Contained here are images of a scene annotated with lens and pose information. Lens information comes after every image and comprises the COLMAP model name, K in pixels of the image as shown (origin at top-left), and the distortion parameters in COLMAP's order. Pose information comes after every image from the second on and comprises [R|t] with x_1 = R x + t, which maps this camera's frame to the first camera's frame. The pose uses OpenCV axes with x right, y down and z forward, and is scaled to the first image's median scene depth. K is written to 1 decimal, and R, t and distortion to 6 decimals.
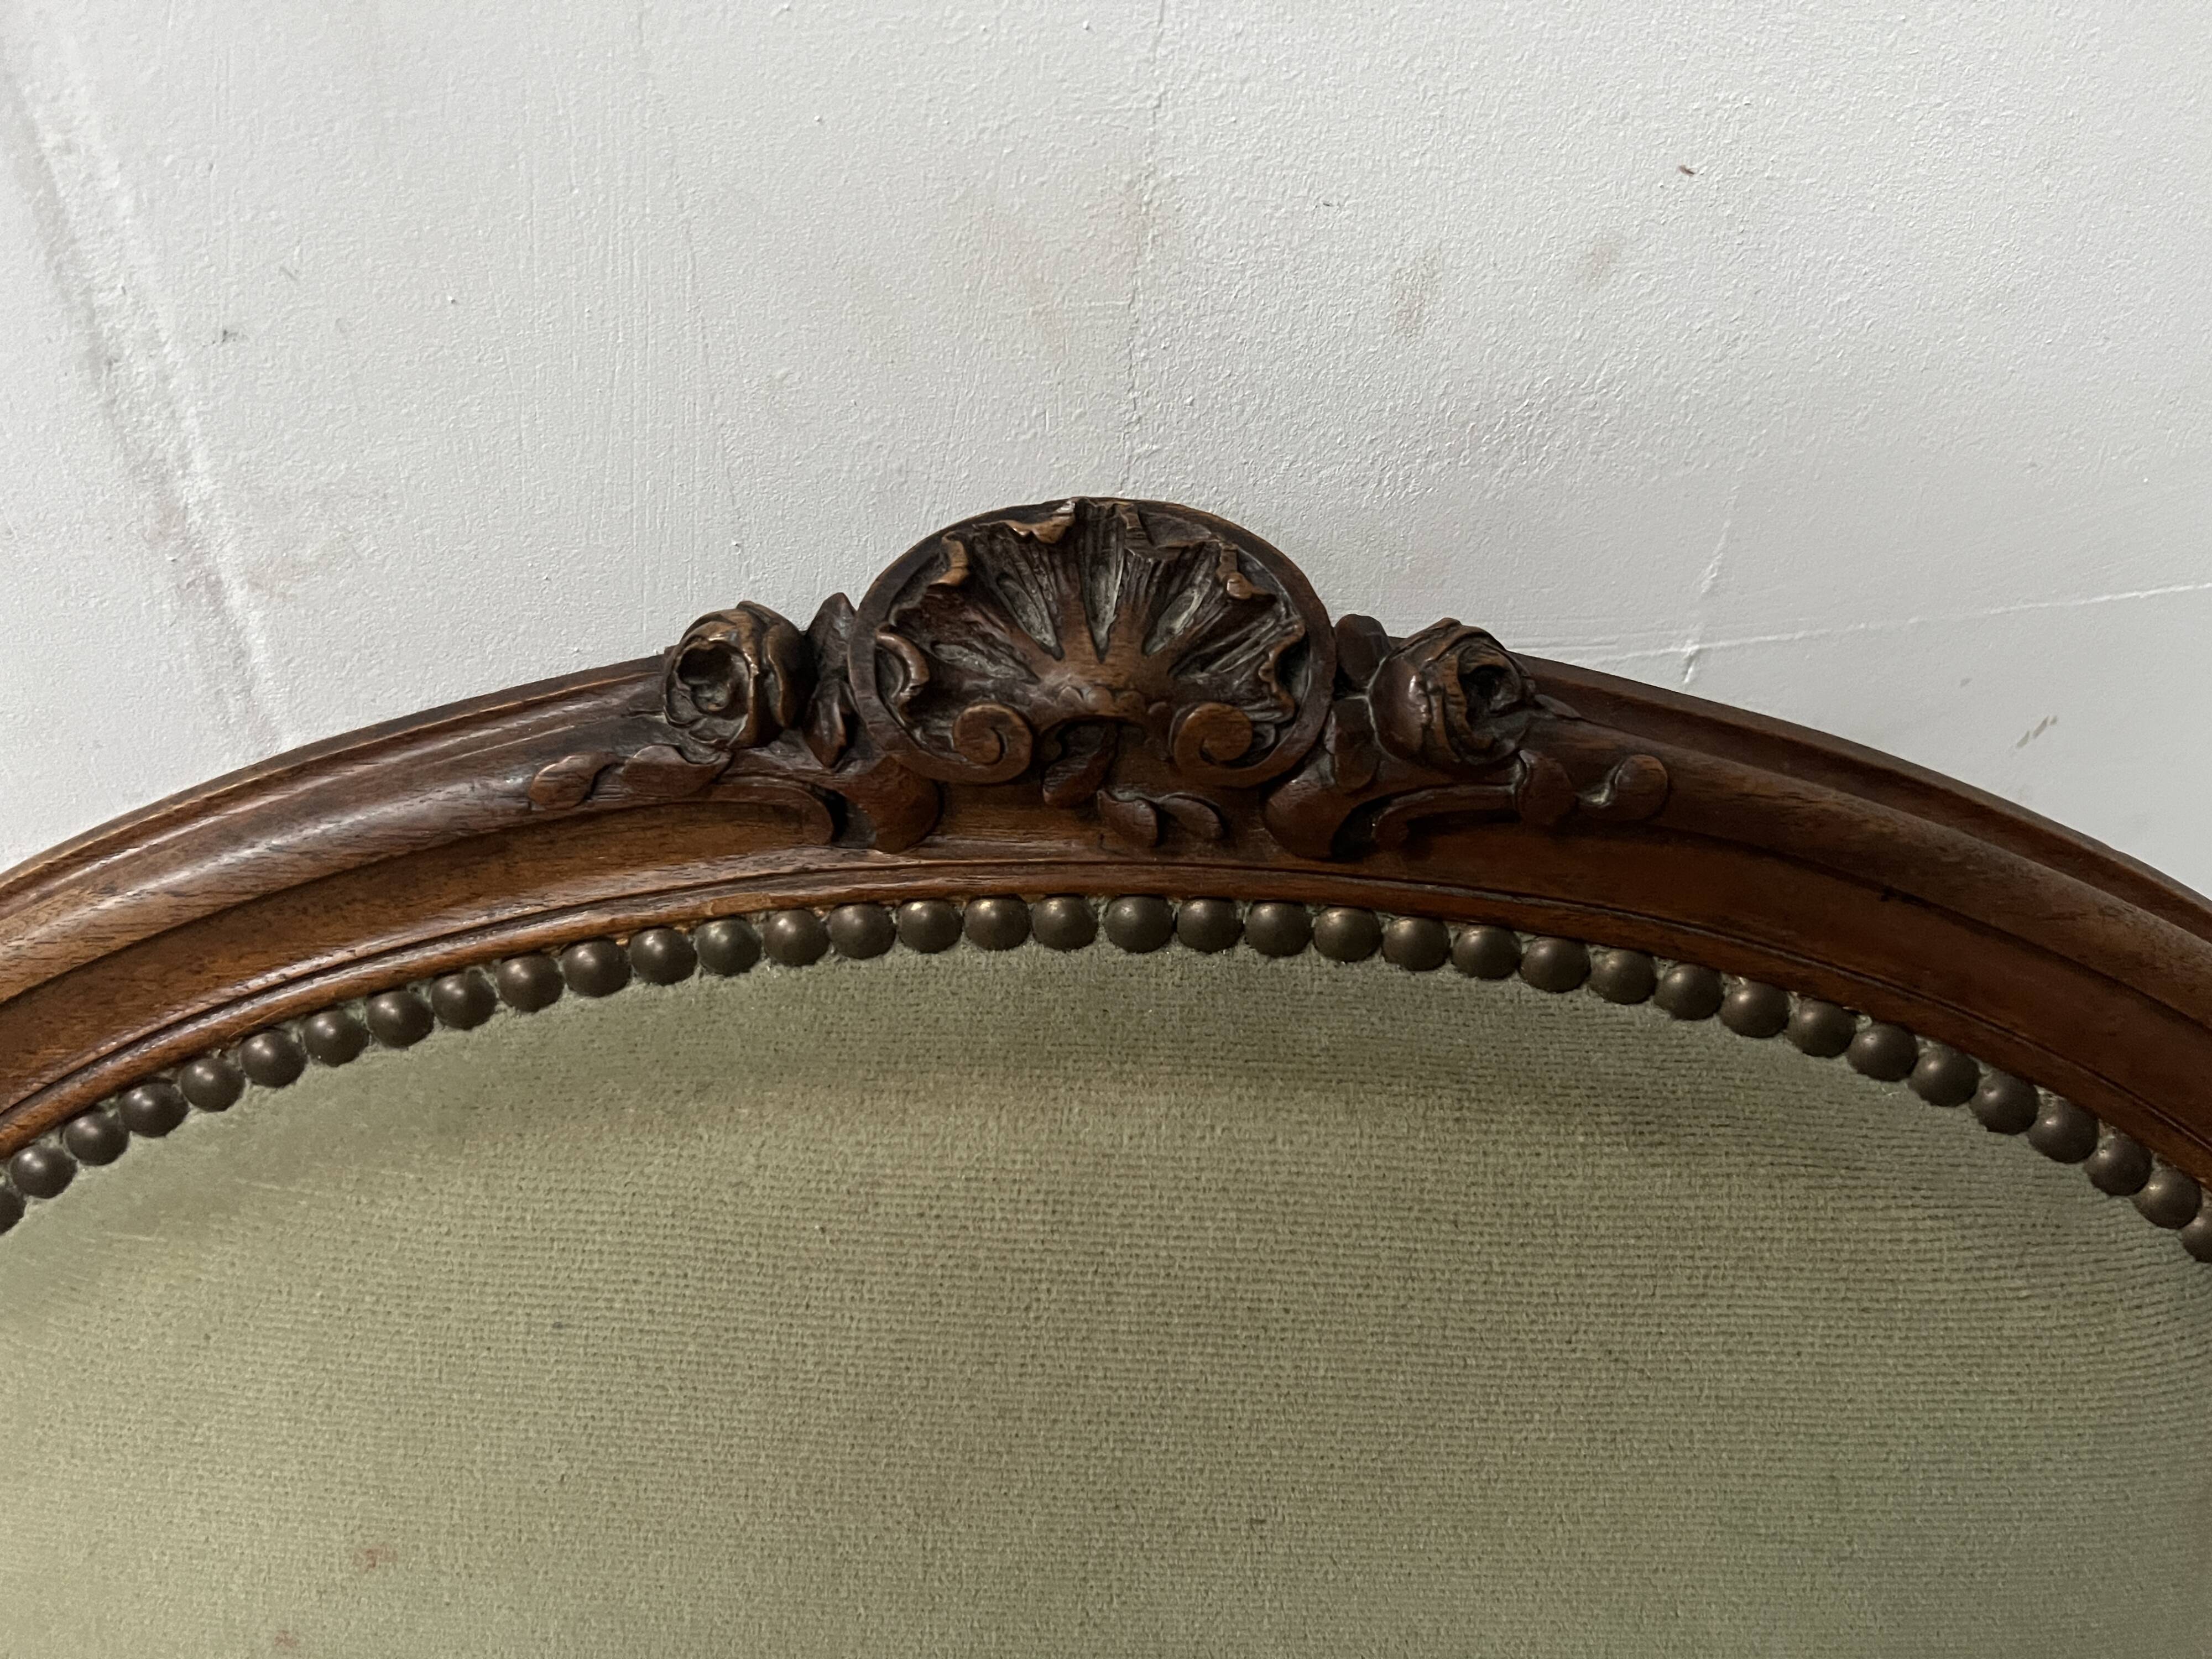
lens RADIAL K [[1679.8, 0, 1089.8], [0, 1679.8, 818.9], [0, 0, 1]] dist [0.042389, -0.053064]
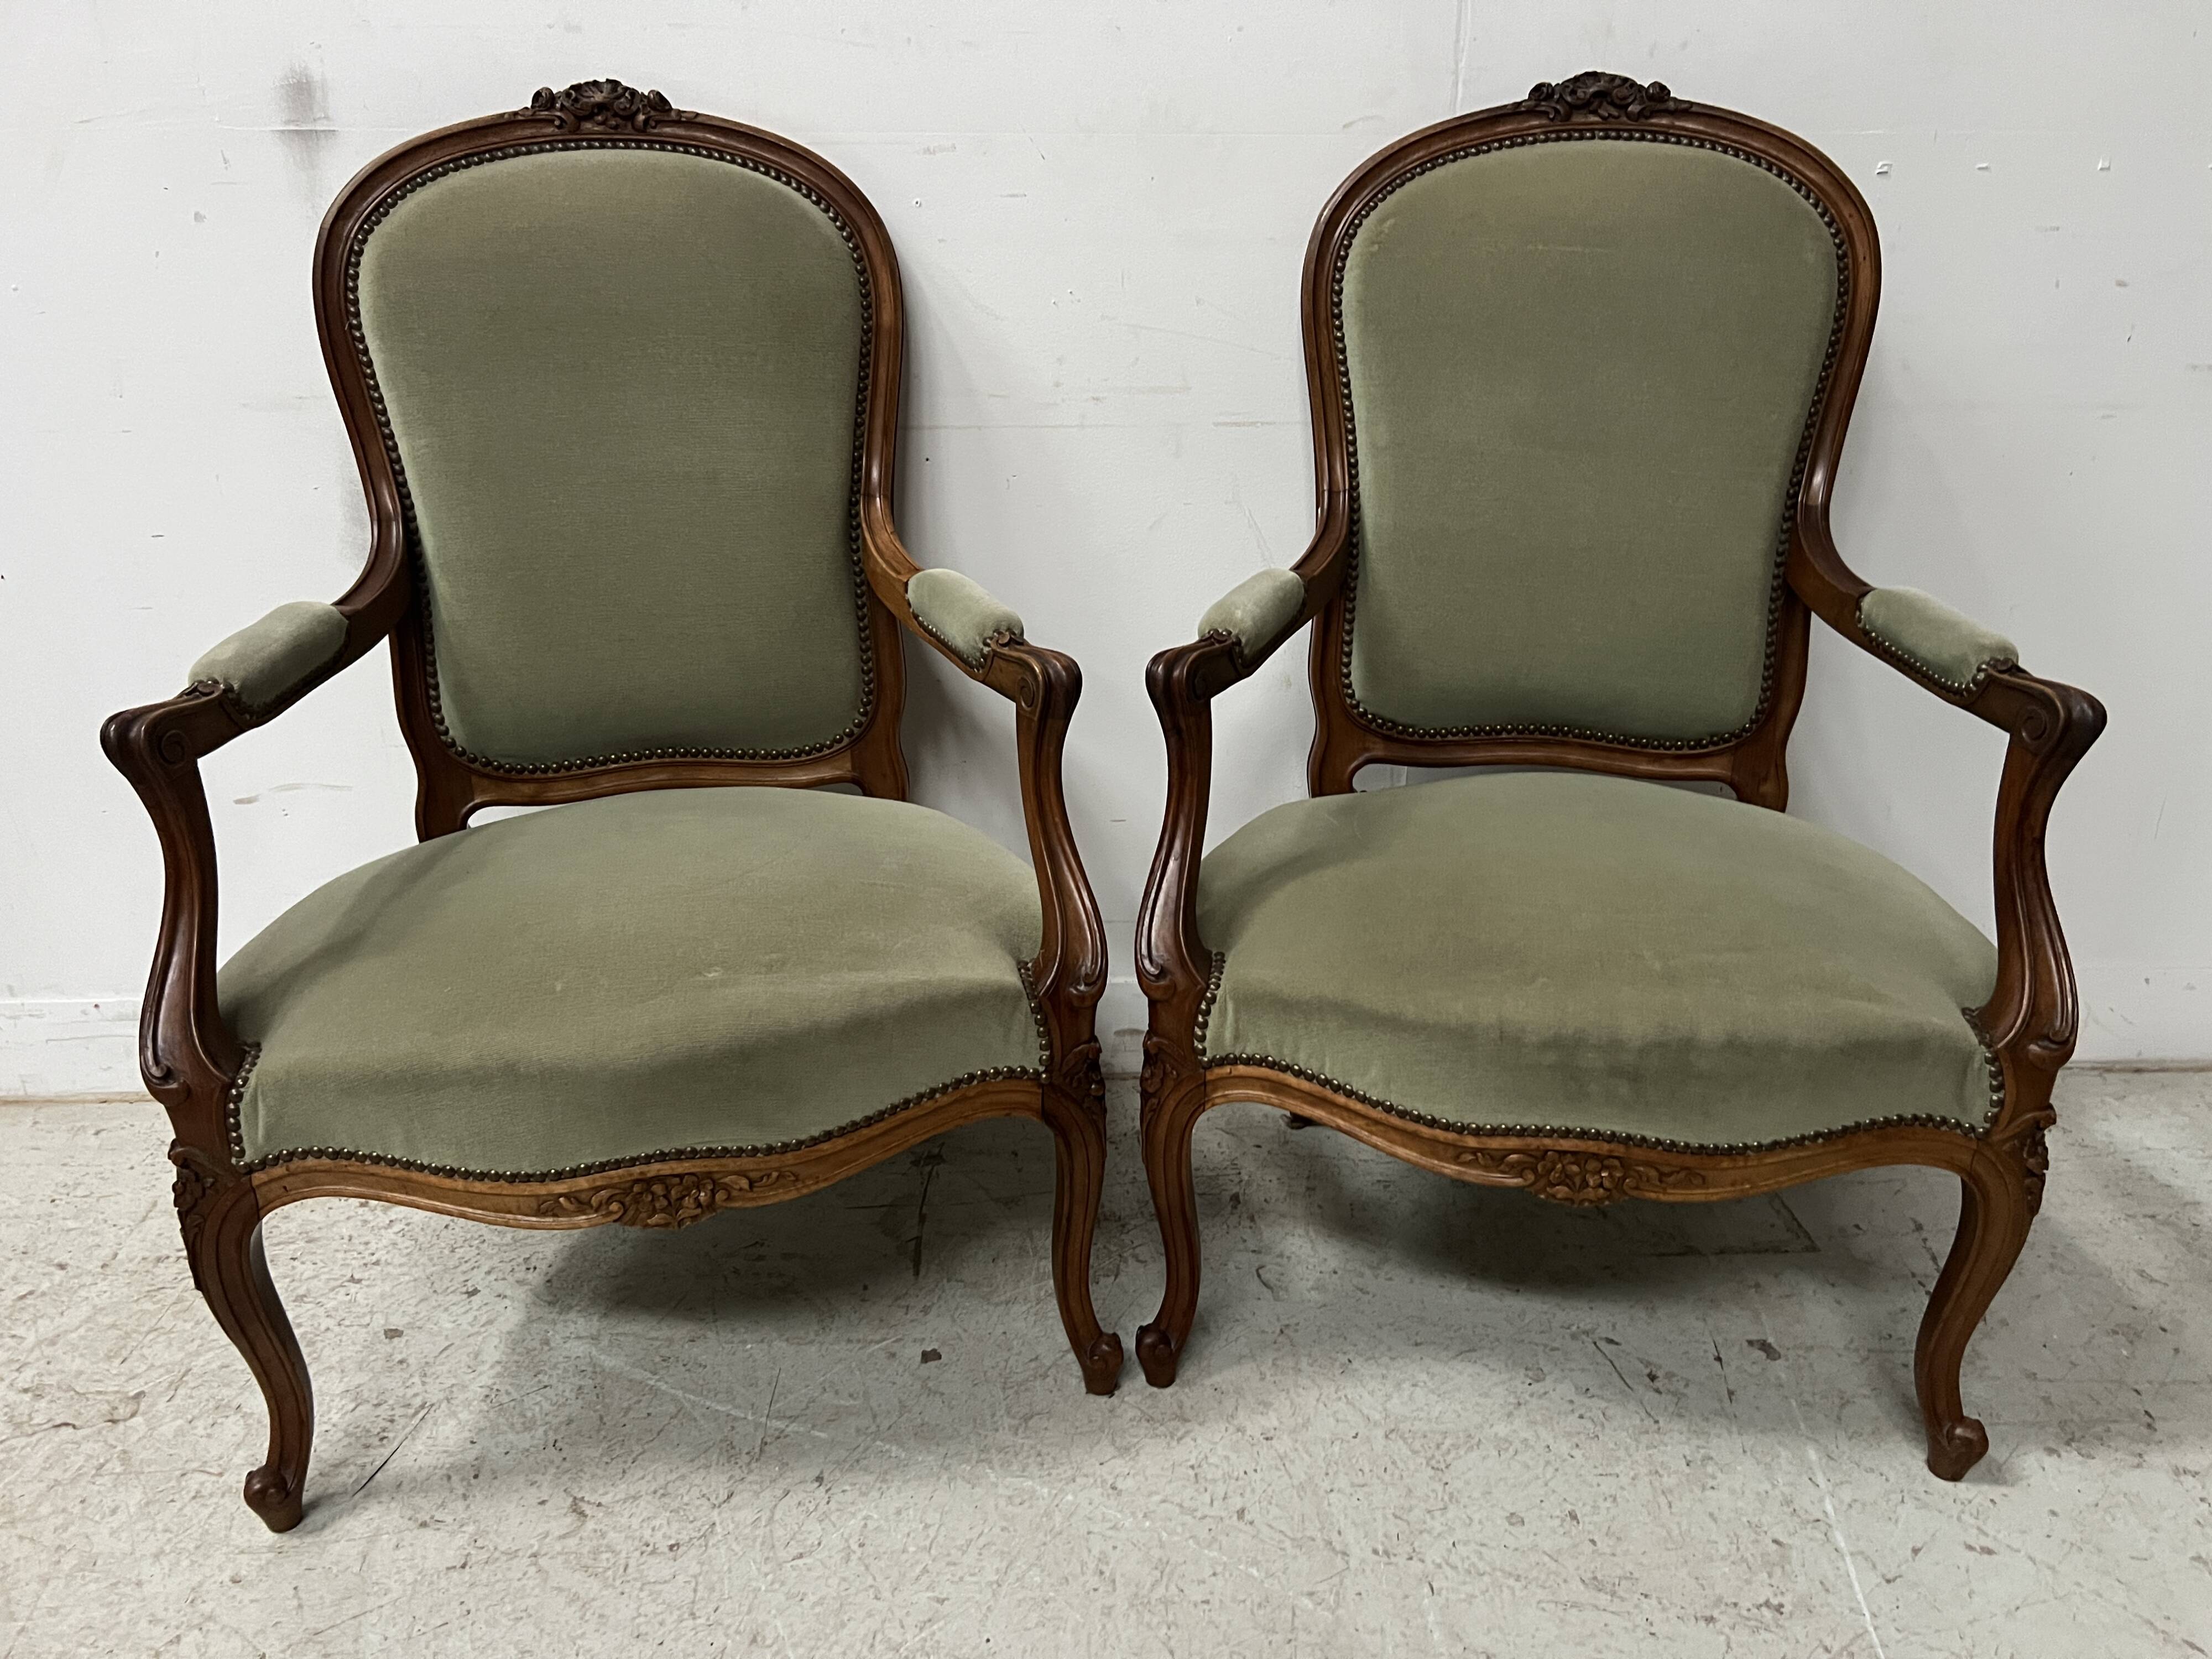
lens RADIAL K [[1679.8, 0, 1108.6], [0, 1679.8, 845.4], [0, 0, 1]] dist [0.042389, -0.053064]
pose [[0.987122, 0.062660, -0.147185, -0.697589], [-0.109812, 0.934487, -0.338638, 4.880402], [0.116324, 0.350440, 0.929333, -4.103290]]
